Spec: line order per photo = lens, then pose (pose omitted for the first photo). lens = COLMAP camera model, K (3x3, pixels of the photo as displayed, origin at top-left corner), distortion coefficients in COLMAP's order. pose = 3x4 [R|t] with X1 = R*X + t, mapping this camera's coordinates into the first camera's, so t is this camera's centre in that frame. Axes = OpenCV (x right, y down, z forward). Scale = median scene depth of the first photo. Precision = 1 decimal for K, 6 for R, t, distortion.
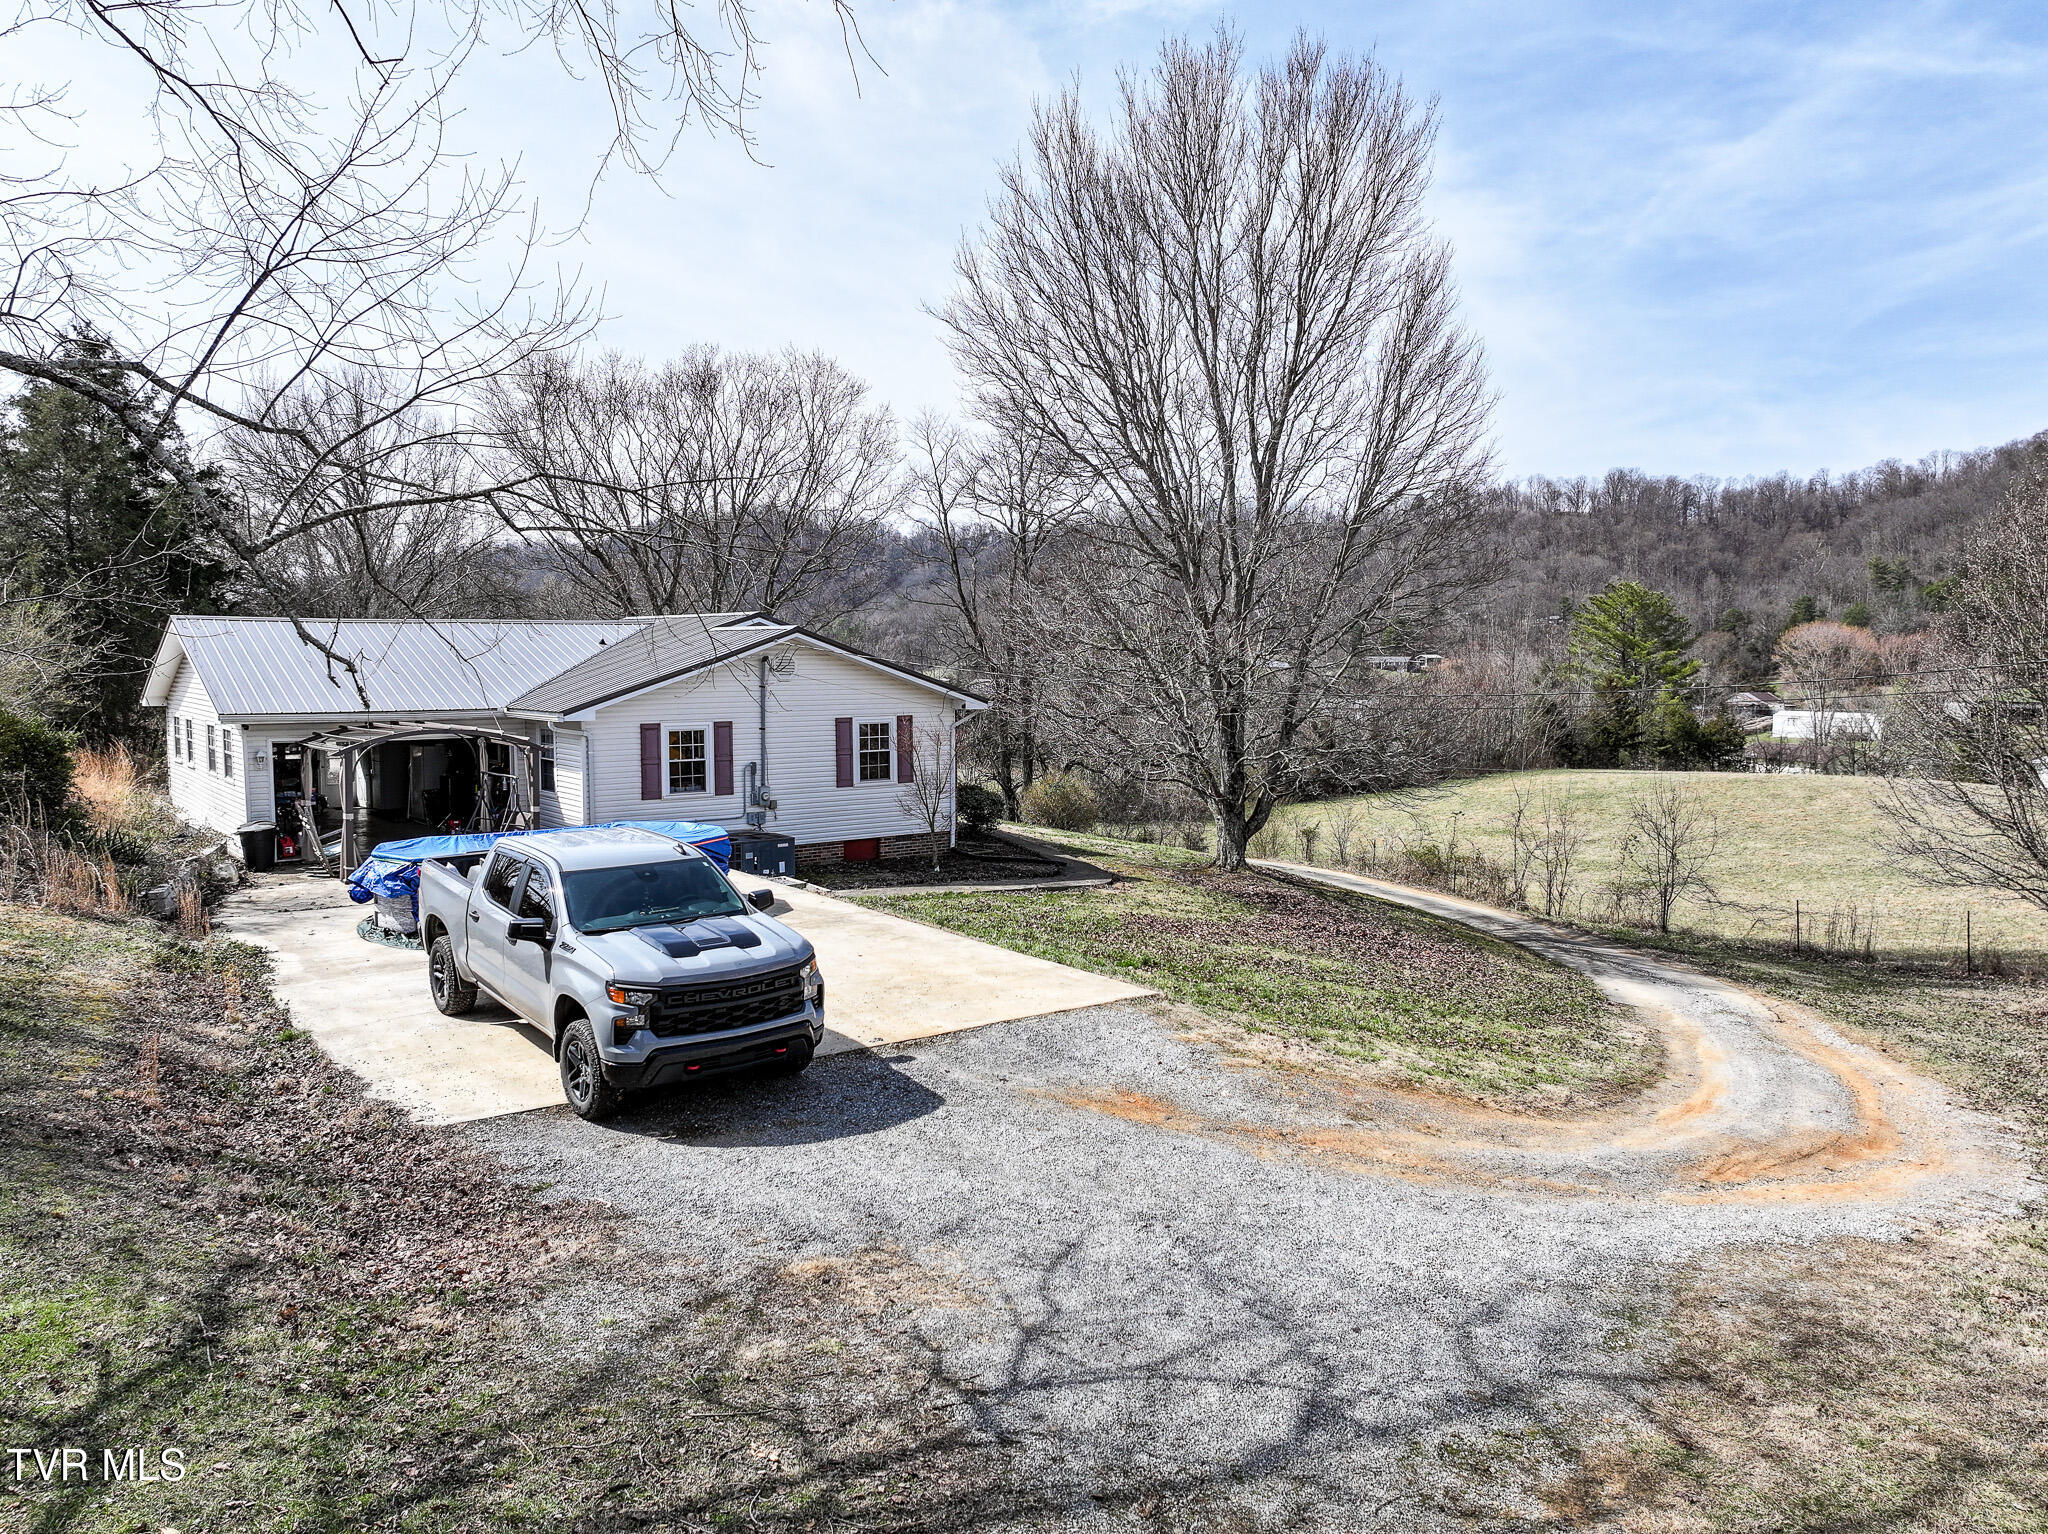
lens RADIAL K [[1440.0, 0, 1028.7], [0, 1440.0, 765.1], [0, 0, 1]] dist [0.010602, 0.005123]
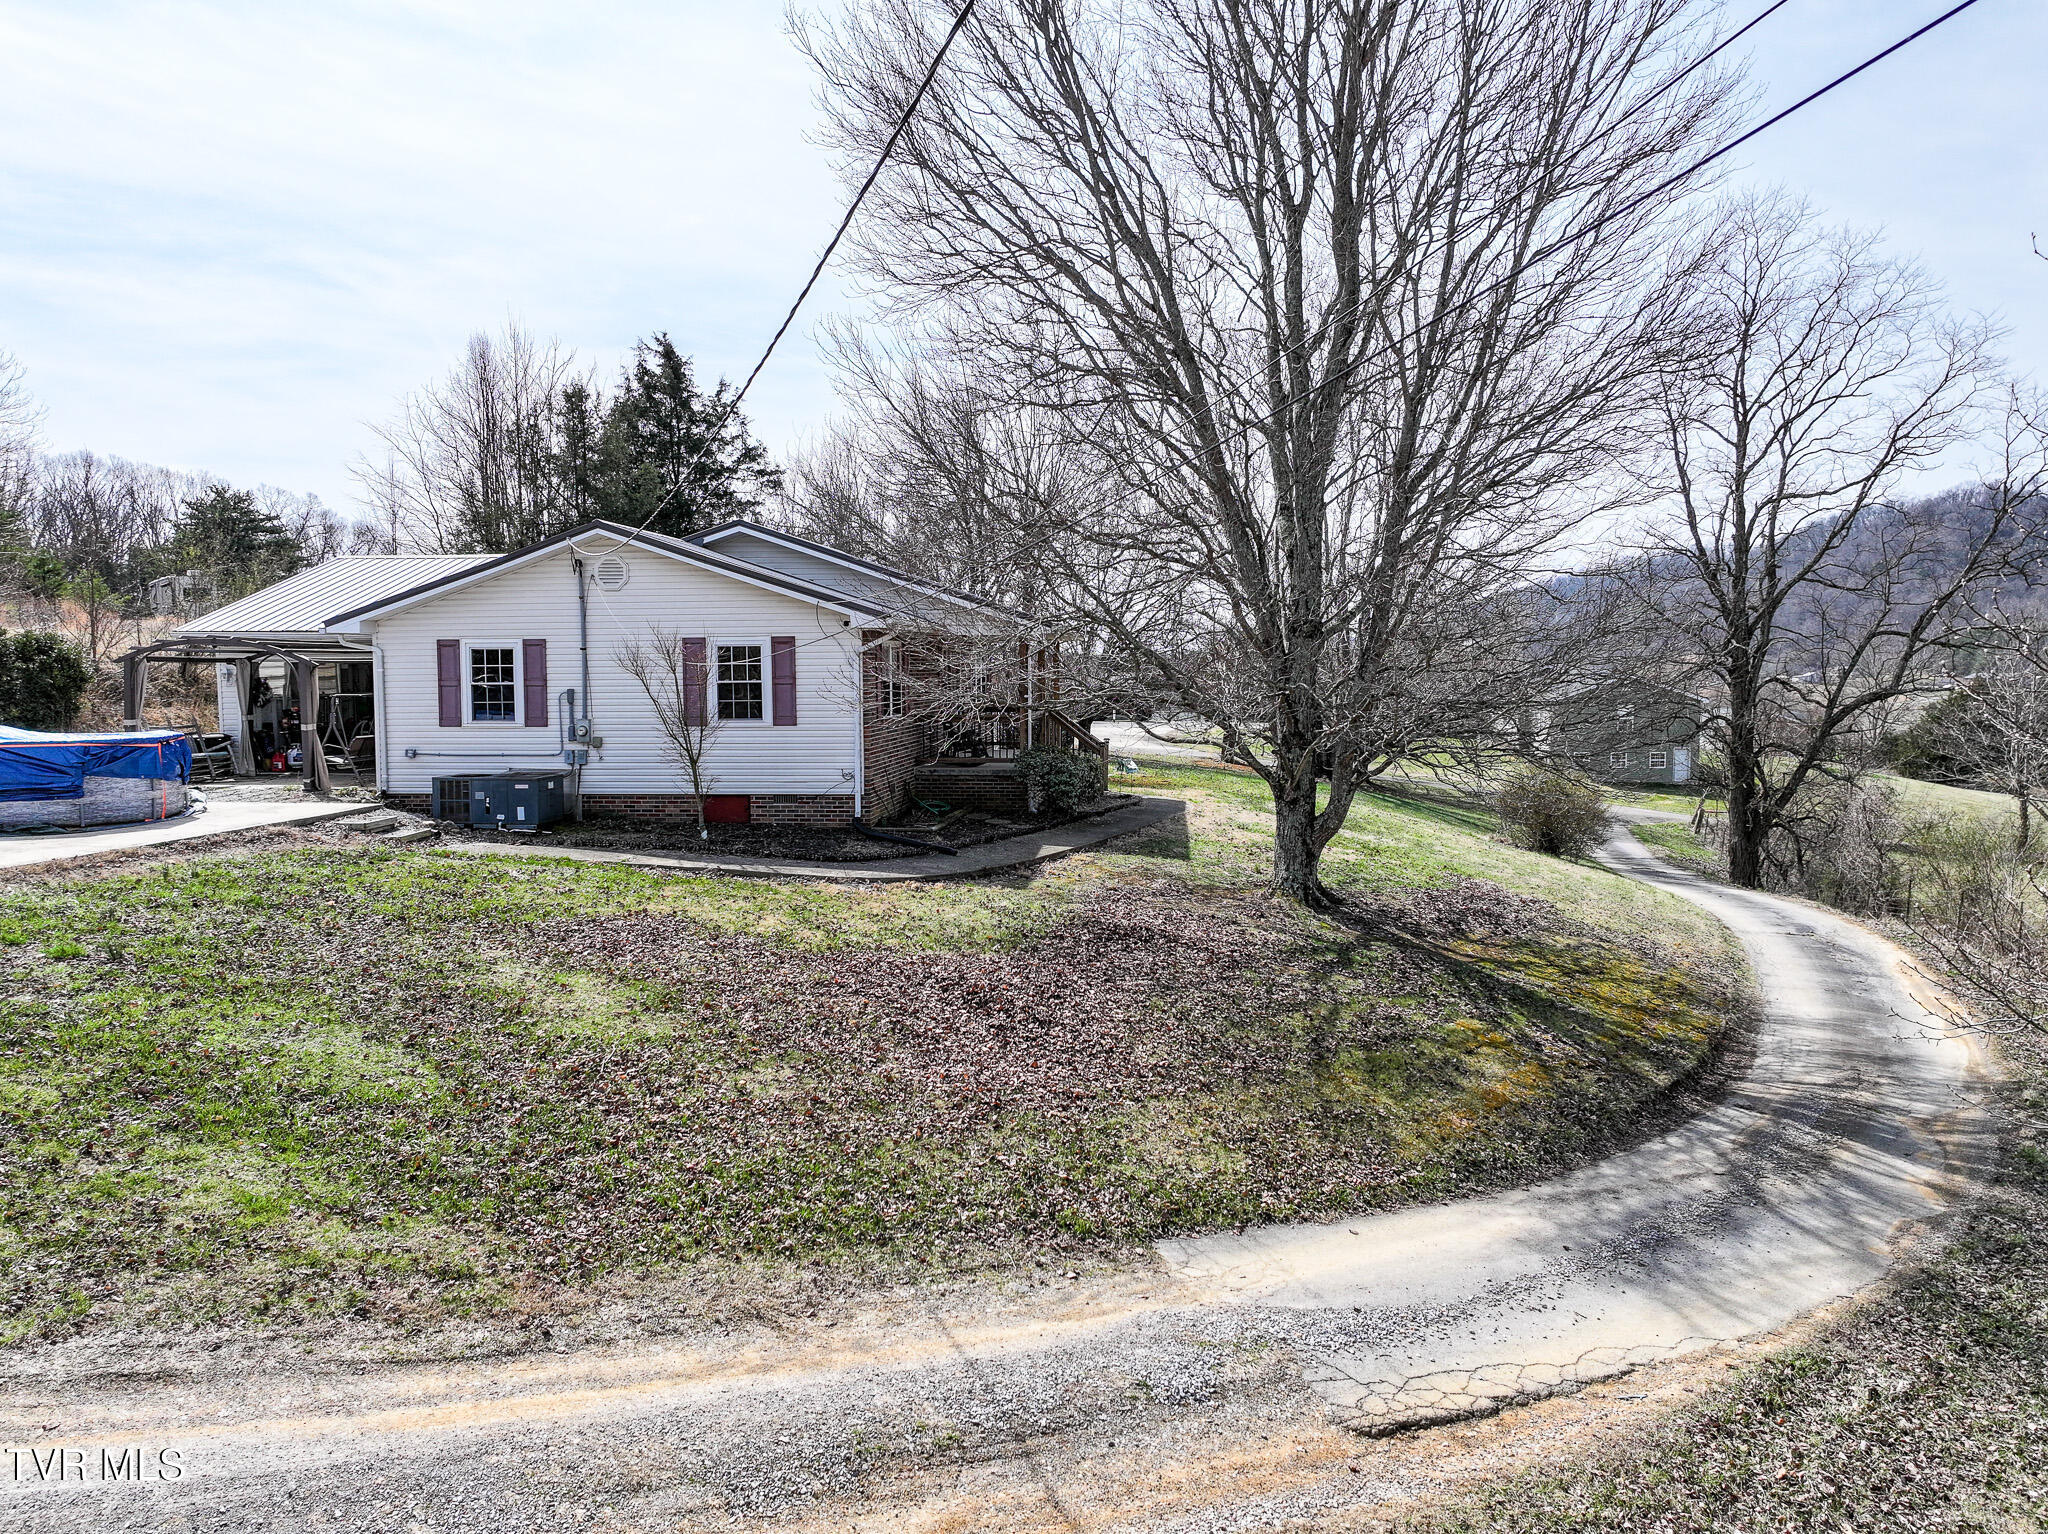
lens RADIAL K [[1440.0, 0, 1028.7], [0, 1440.0, 765.1], [0, 0, 1]] dist [0.010602, 0.005123]
pose [[0.730936, 0.038834, -0.681341, 0.533072], [-0.045727, 0.998923, 0.007880, 0.021707], [0.680913, 0.025396, 0.731924, 0.542279]]
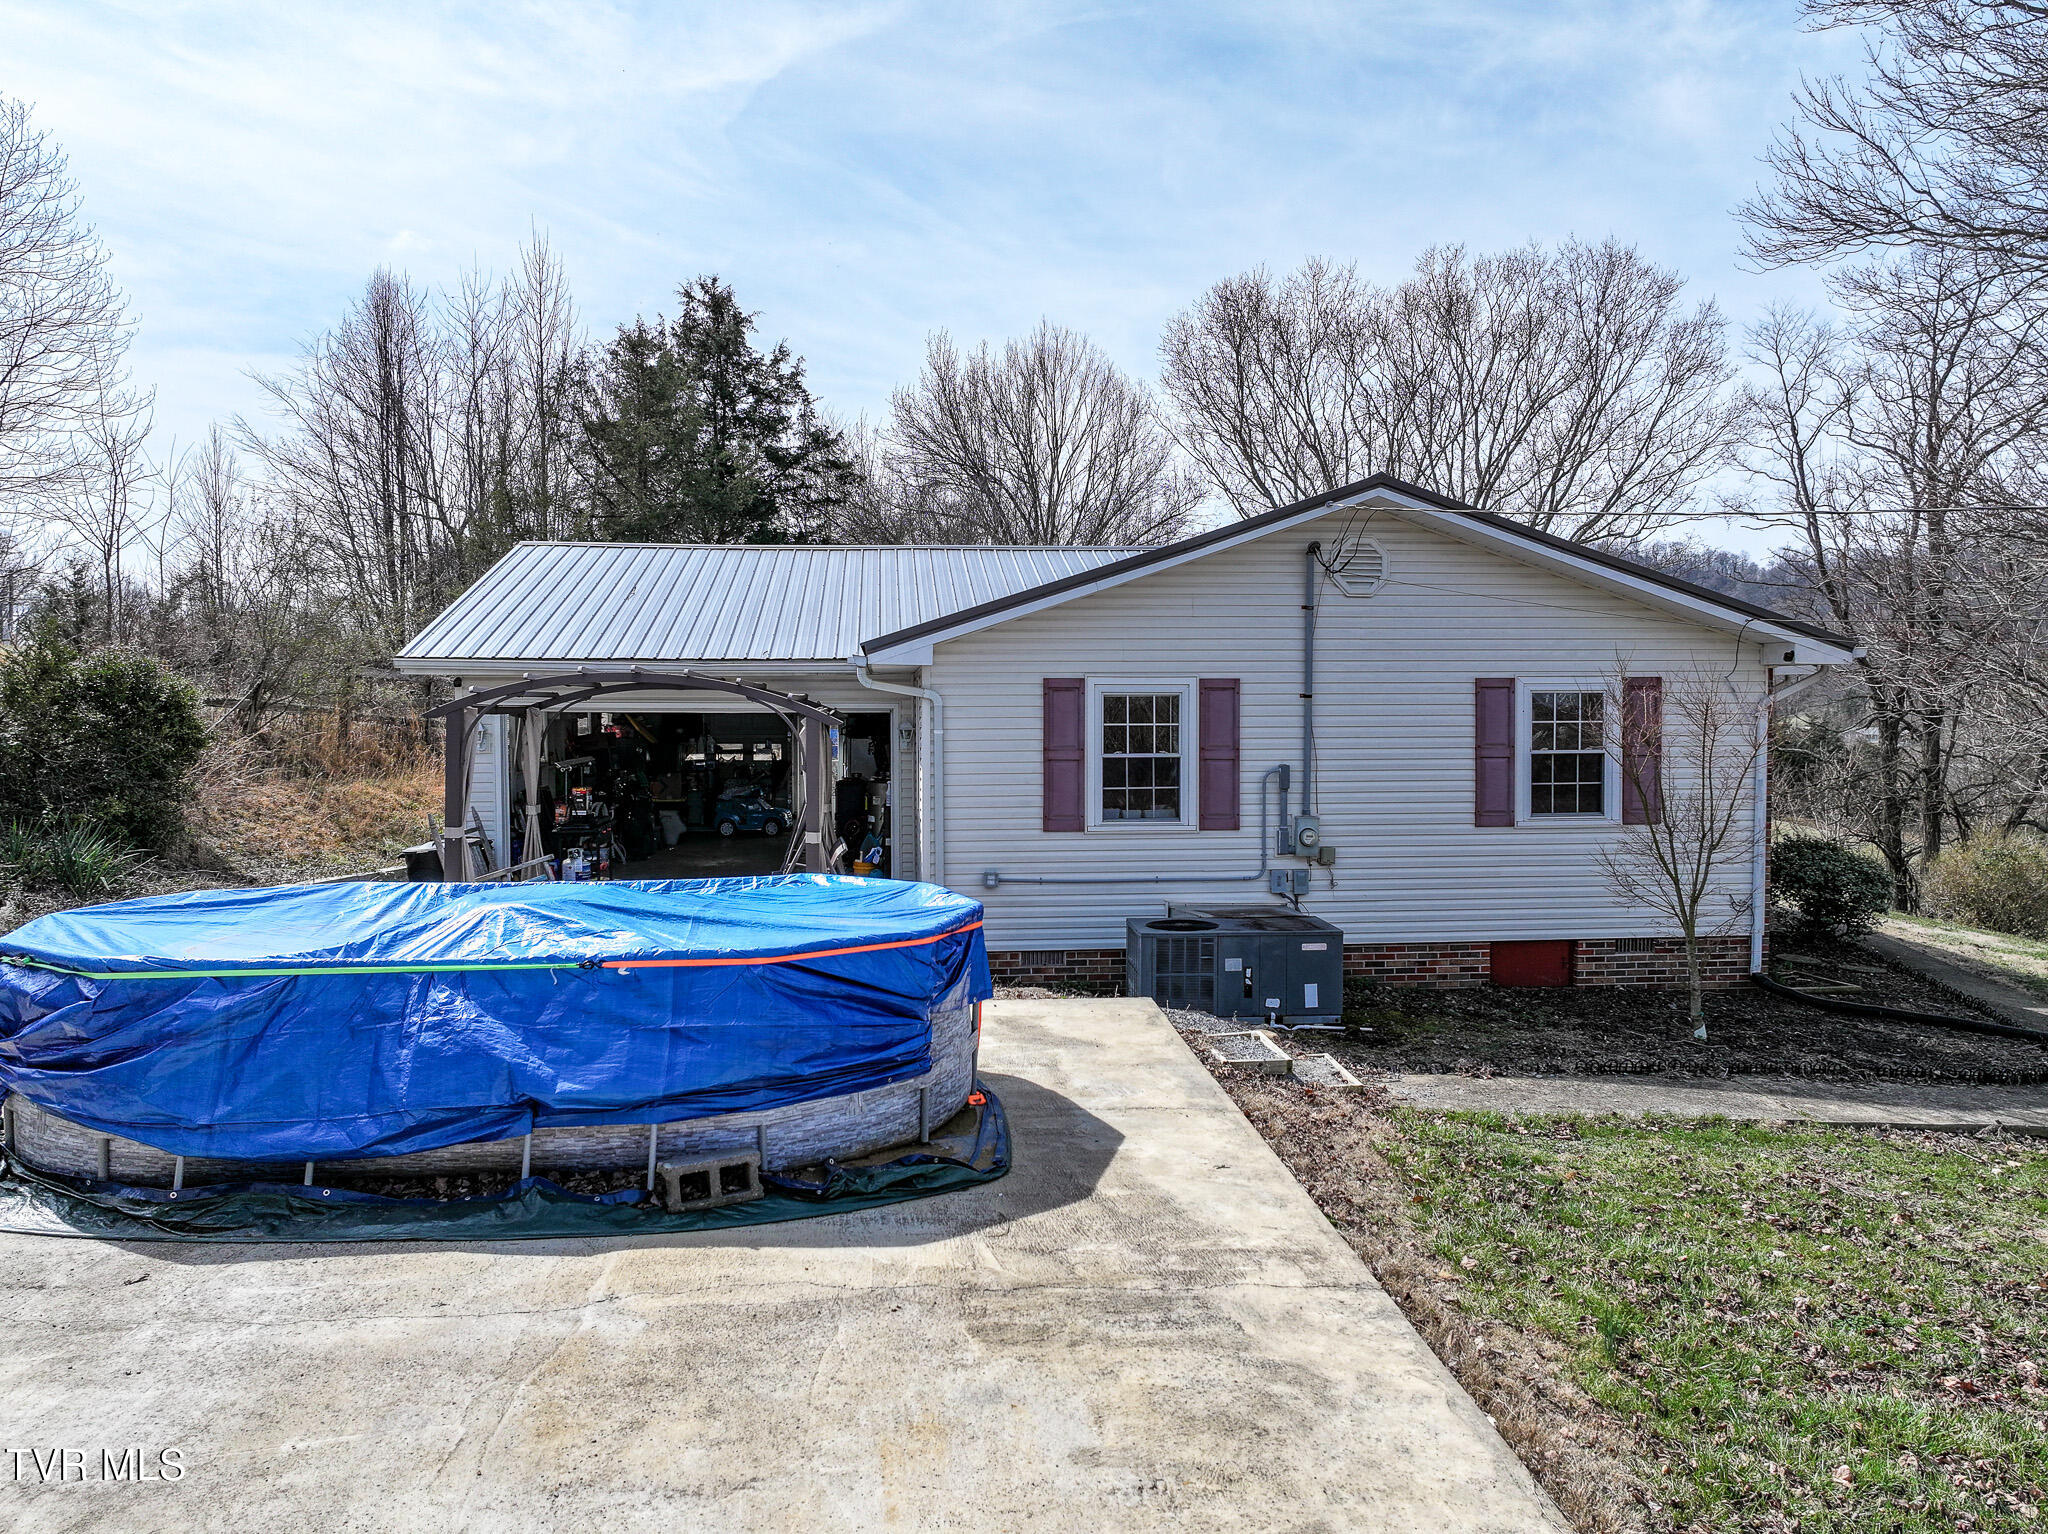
lens RADIAL K [[1441.6, 0, 1060.4], [0, 1441.6, 775.5], [0, 0, 1]] dist [0.031294, -0.000163]
pose [[0.860363, 0.022147, -0.509201, -0.010224], [-0.036735, 0.999152, -0.018612, 0.012388], [0.508357, 0.034718, 0.860446, 0.518192]]
